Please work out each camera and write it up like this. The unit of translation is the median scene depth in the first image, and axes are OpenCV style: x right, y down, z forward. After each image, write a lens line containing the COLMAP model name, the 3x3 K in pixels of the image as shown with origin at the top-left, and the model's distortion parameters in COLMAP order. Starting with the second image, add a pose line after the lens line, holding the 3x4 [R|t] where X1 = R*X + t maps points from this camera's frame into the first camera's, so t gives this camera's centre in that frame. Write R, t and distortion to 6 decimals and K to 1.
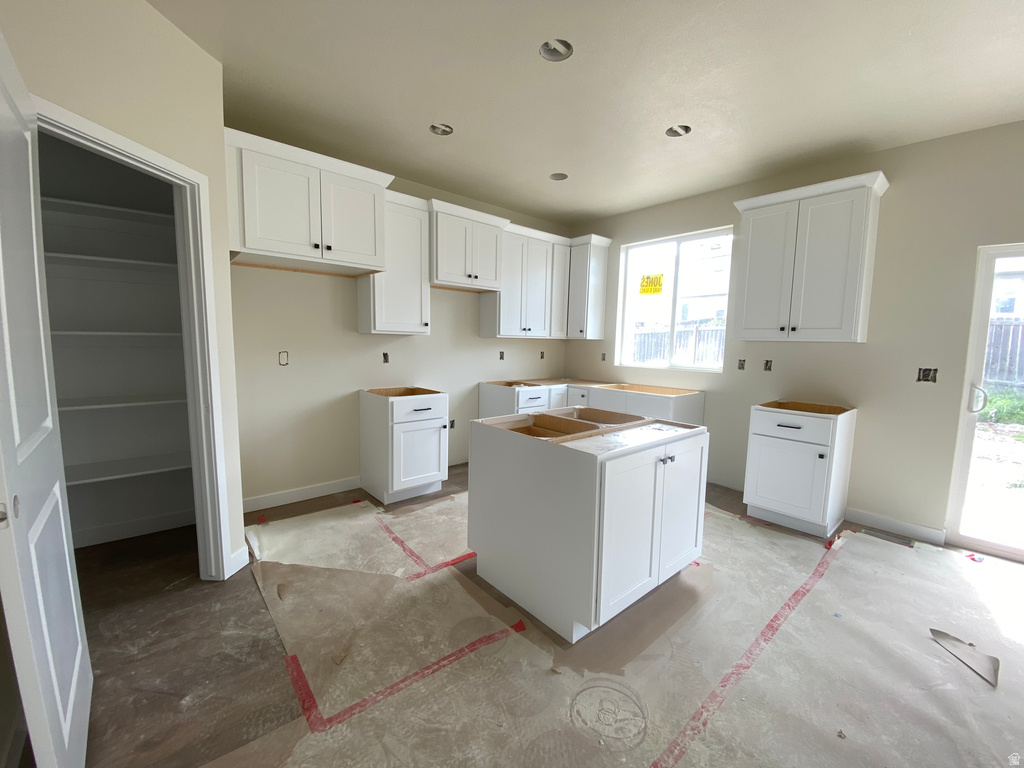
lens RADIAL K [[418.4, 0, 512.0], [0, 418.4, 384.0], [0, 0, 1]] dist [0.000544, -0.013807]
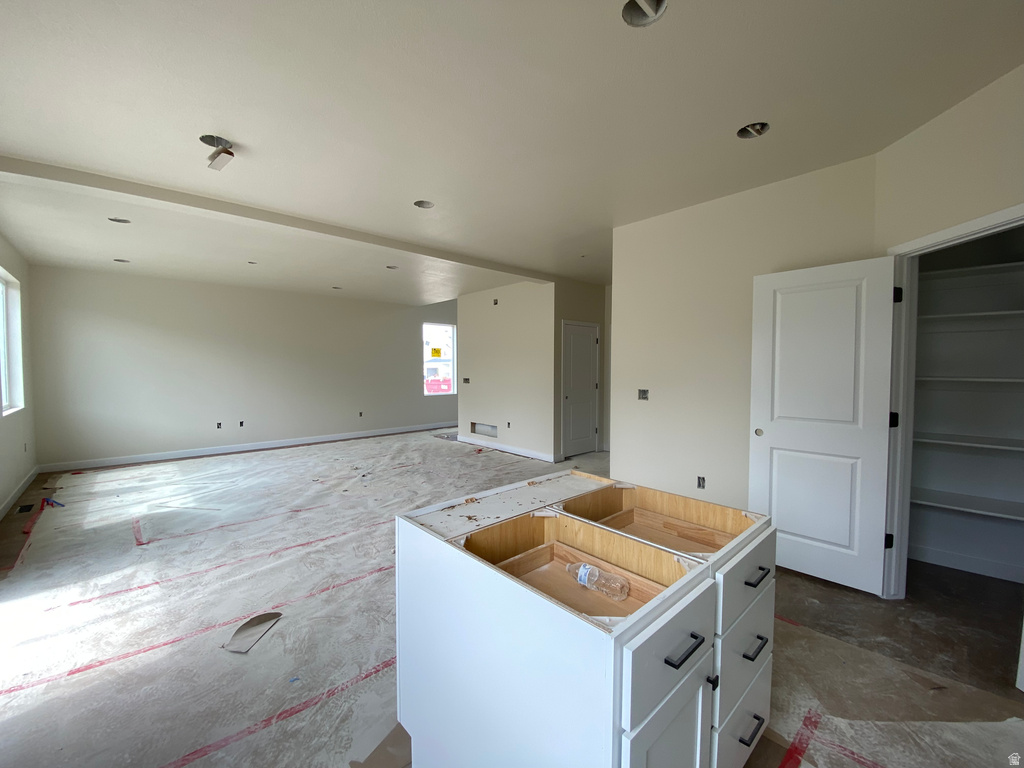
lens RADIAL K [[418.4, 0, 512.0], [0, 418.4, 384.0], [0, 0, 1]] dist [0.000544, -0.013807]
pose [[-0.999699, -0.018221, -0.016420, 0.199571], [-0.020310, 0.990273, 0.137649, -0.125584], [0.013752, 0.137941, -0.990345, 1.066103]]
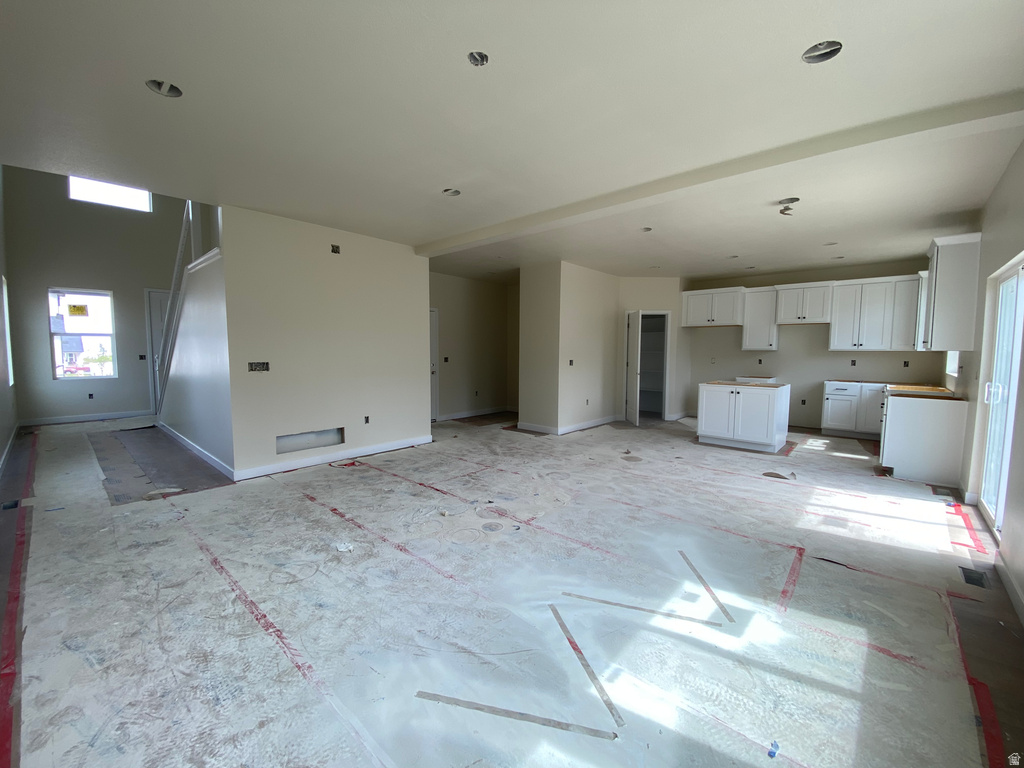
lens RADIAL K [[418.4, 0, 512.0], [0, 418.4, 384.0], [0, 0, 1]] dist [0.000544, -0.013807]
pose [[0.110559, 0.058354, -0.992155, 1.710351], [-0.098801, 0.993975, 0.047452, 0.074108], [0.988946, 0.092780, 0.115659, -0.469806]]
